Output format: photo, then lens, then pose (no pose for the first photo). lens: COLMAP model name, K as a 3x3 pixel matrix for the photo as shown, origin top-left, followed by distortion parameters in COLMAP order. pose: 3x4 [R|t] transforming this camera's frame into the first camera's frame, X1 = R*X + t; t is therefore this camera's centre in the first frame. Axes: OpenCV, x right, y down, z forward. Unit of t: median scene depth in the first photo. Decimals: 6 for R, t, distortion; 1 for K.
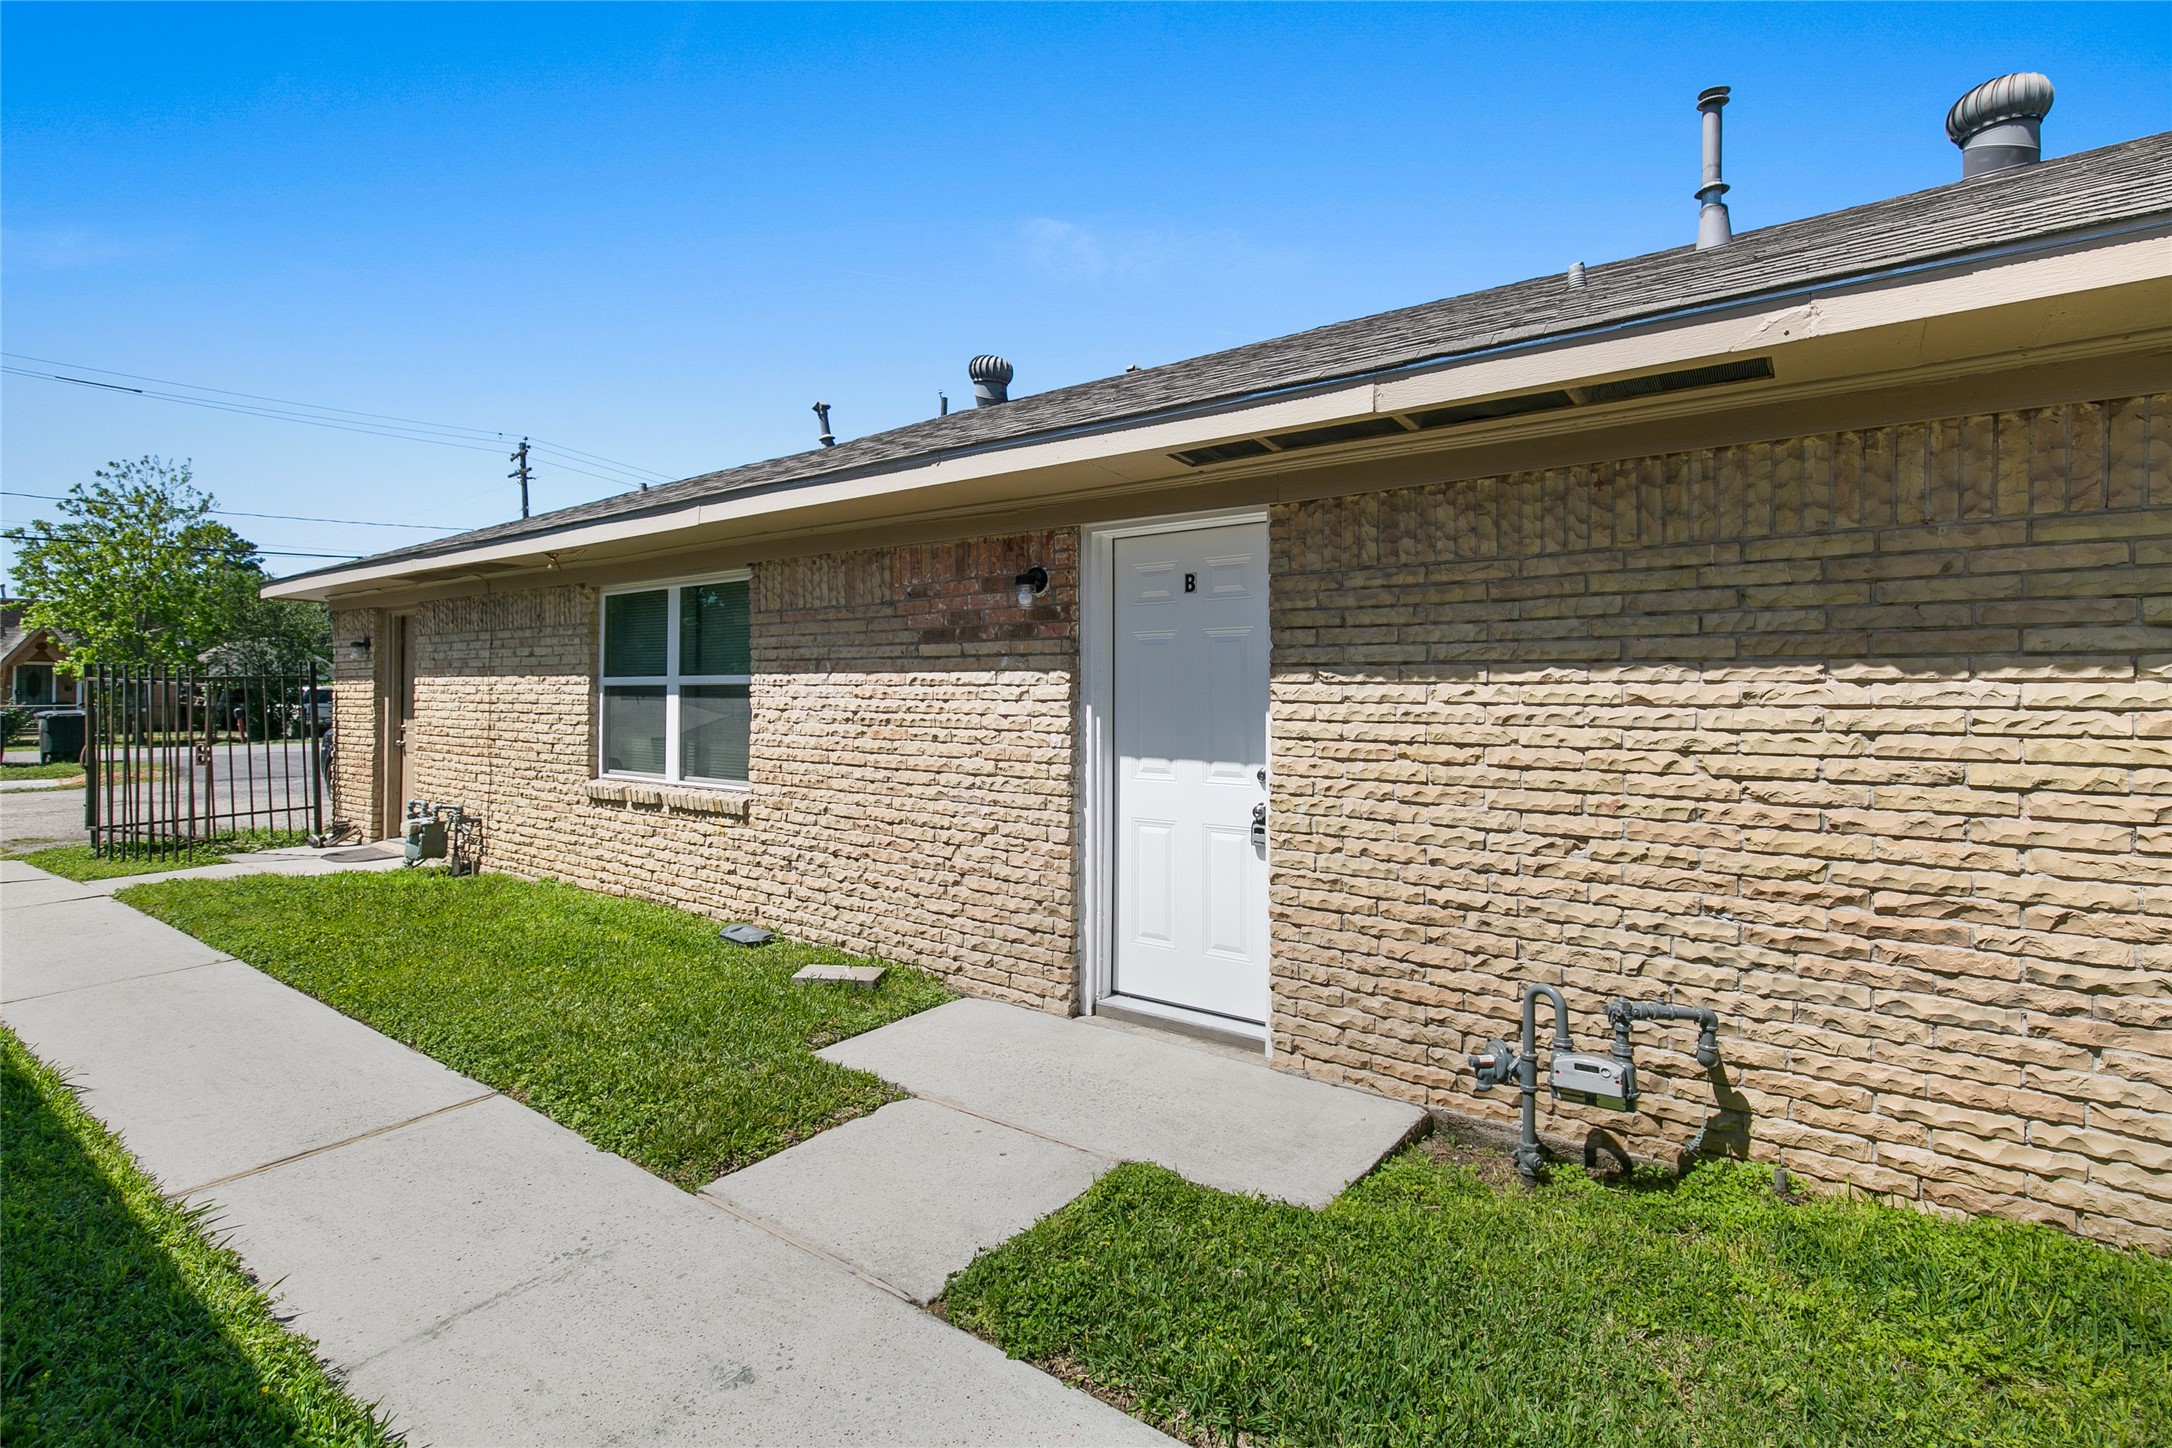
lens RADIAL K [[1010.8, 0, 1103.6], [0, 1010.8, 712.2], [0, 0, 1]] dist [0.007181, -0.000921]
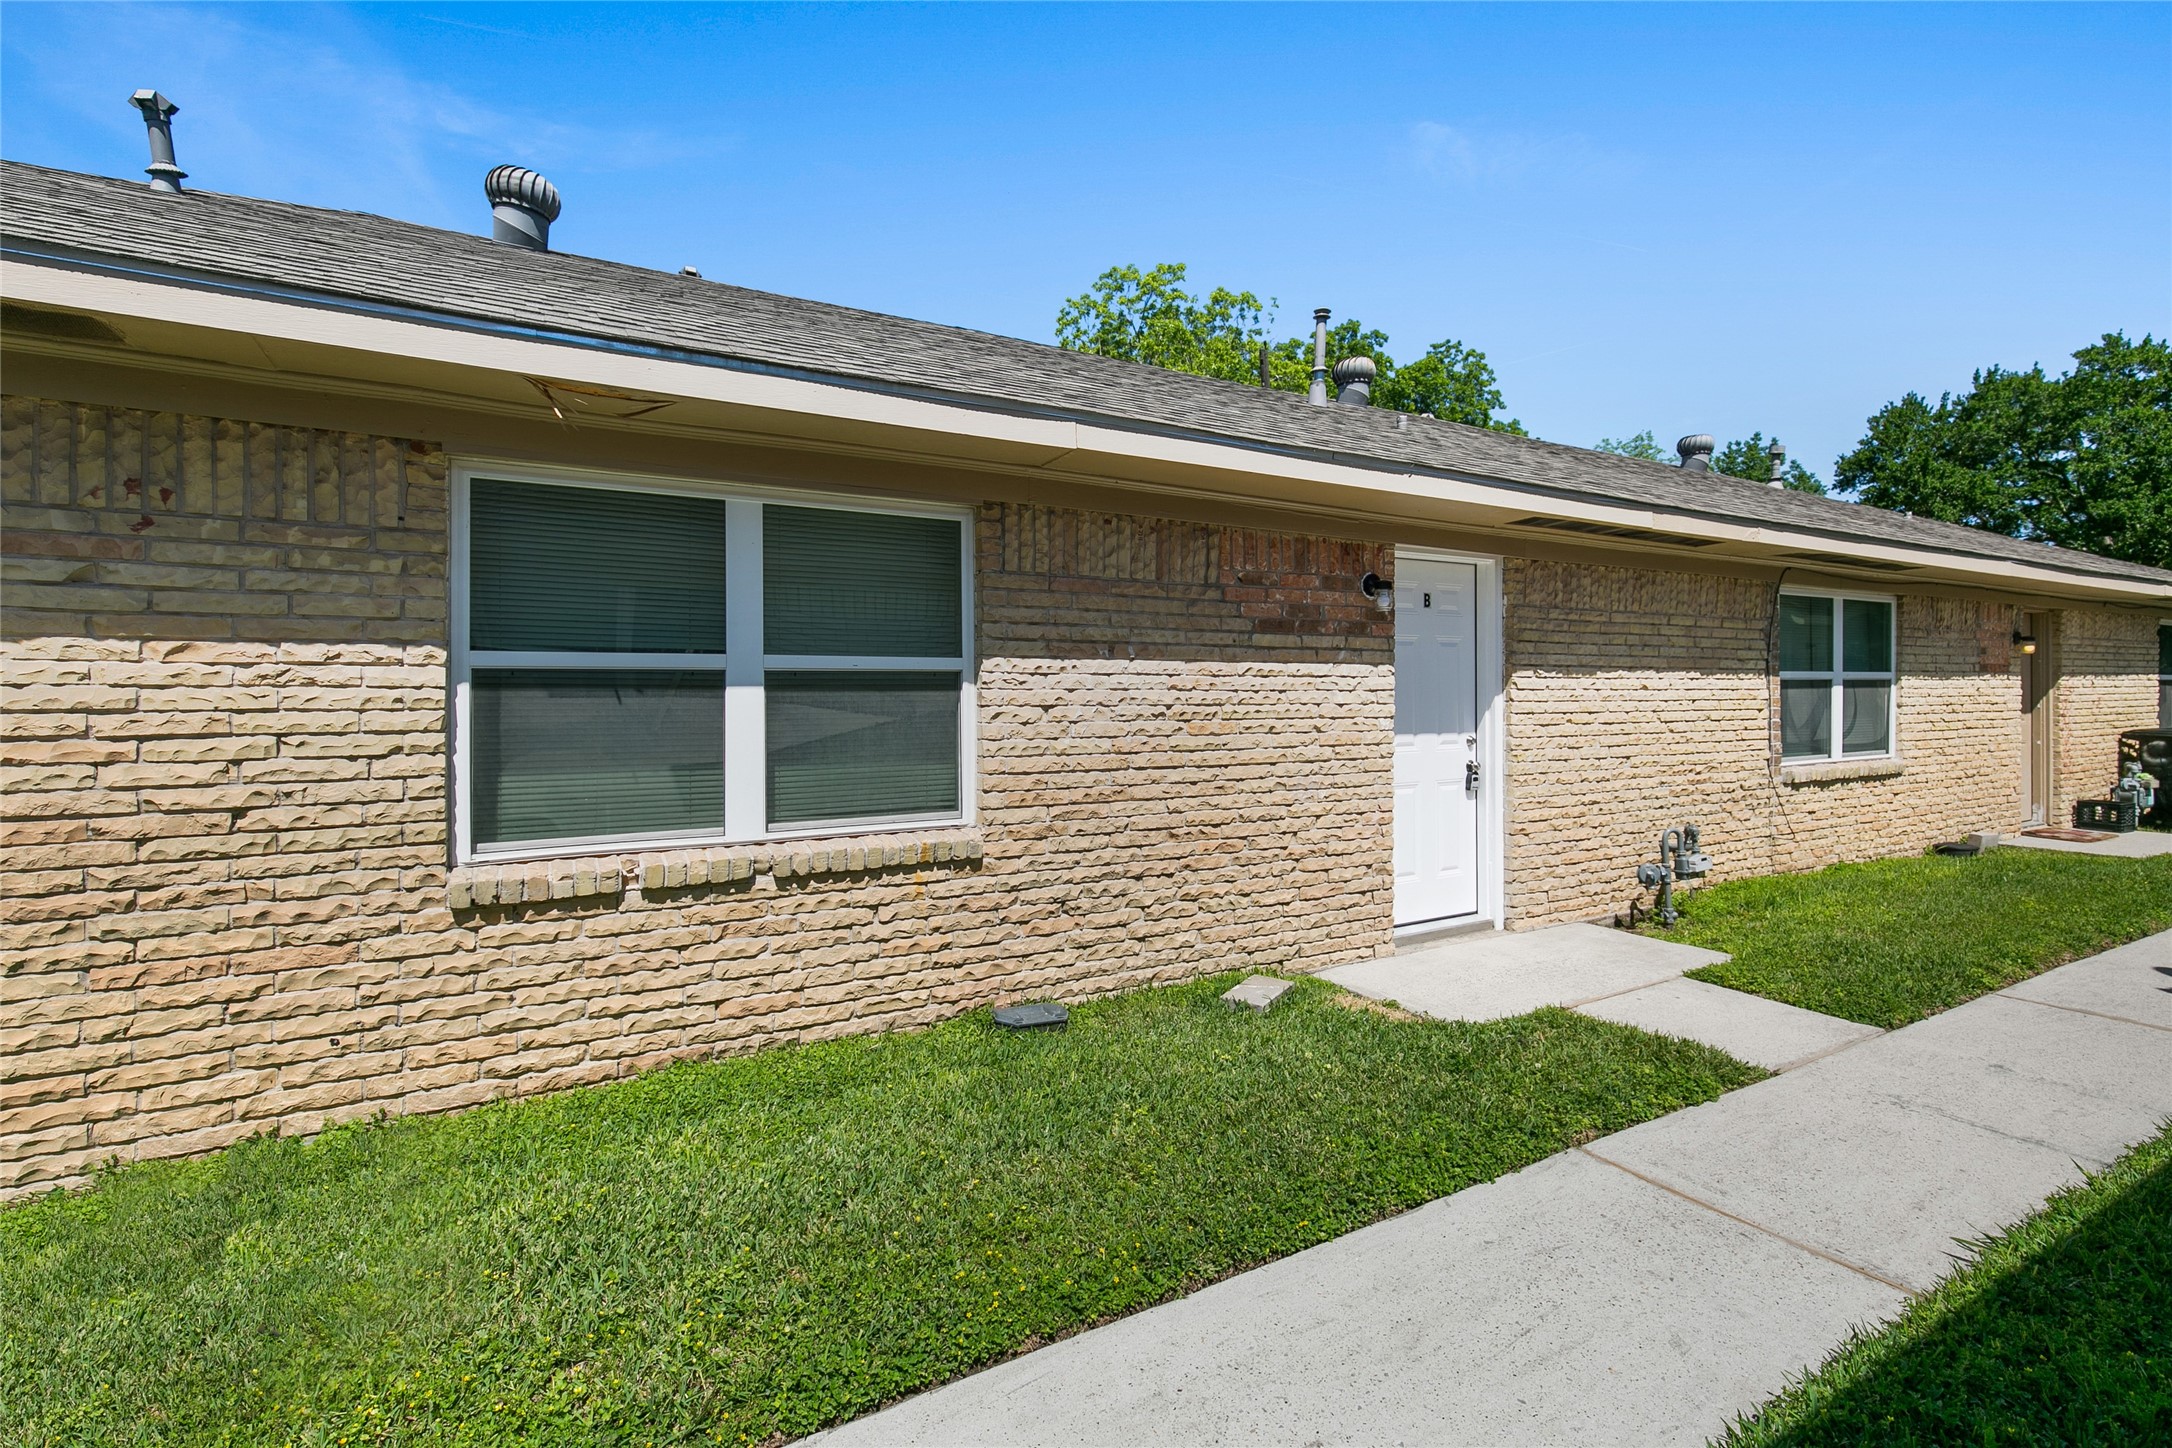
lens RADIAL K [[1010.8, 0, 1102.7], [0, 1010.8, 712.7], [0, 0, 1]] dist [0.007181, -0.000921]
pose [[0.393780, -0.027769, 0.918785, -1.103301], [0.016442, 0.999596, 0.023164, -0.015844], [-0.919058, 0.005985, 0.394078, 0.736974]]
